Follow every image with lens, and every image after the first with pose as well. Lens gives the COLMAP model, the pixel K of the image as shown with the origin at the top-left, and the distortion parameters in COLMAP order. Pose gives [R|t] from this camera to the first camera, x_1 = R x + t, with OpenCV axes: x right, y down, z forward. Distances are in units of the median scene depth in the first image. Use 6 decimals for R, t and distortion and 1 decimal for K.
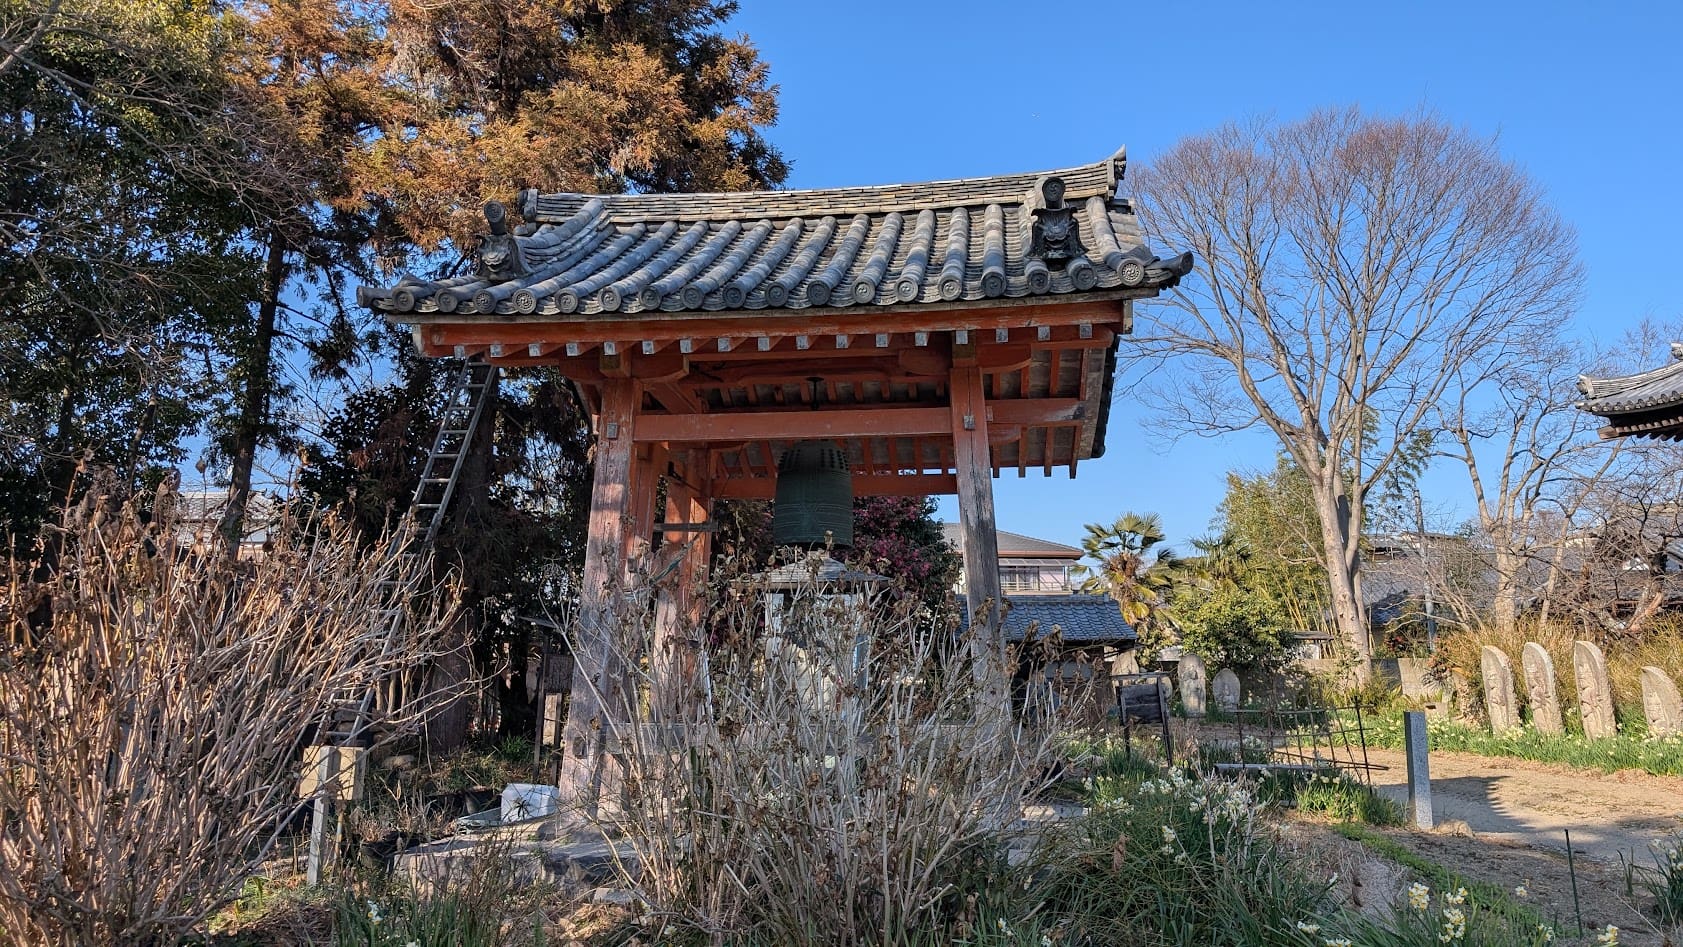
lens RADIAL K [[1214.0, 0, 842.2], [0, 1214.0, 469.4], [0, 0, 1]] dist [0.017744, -0.008375]
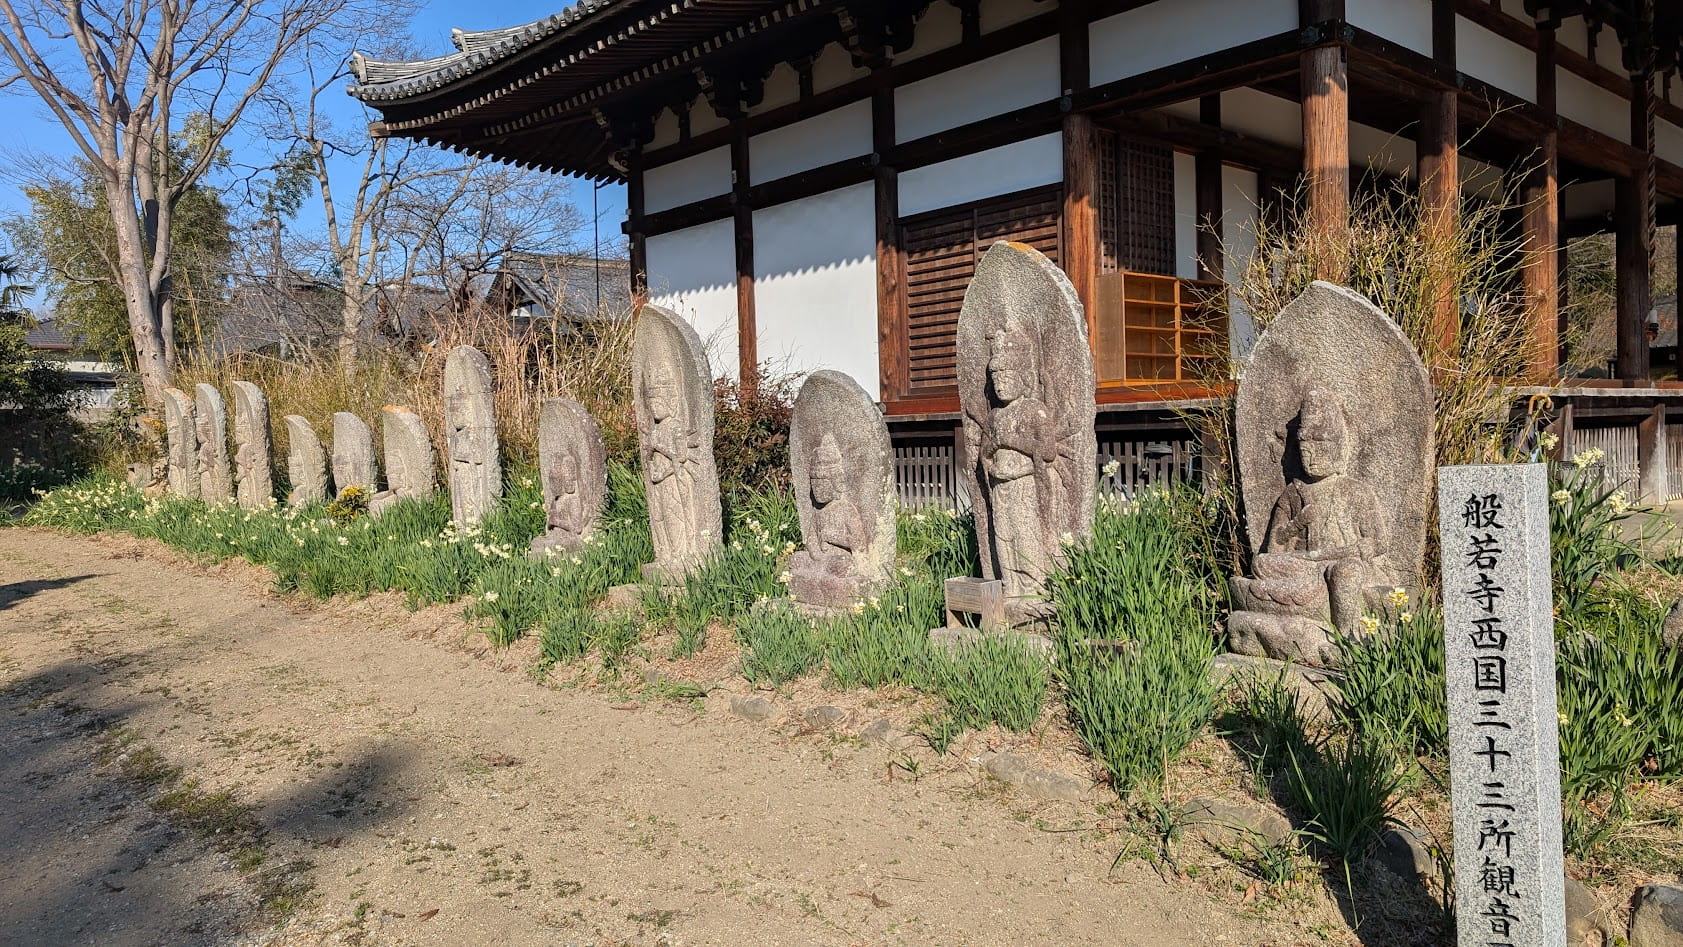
lens RADIAL K [[1214.0, 0, 840.9], [0, 1214.0, 470.6], [0, 0, 1]] dist [0.017744, -0.008375]
pose [[0.720025, -0.038544, 0.692877, 0.184988], [-0.103492, 0.981326, 0.162138, 0.019342], [-0.686188, -0.188450, 0.702590, 0.118543]]
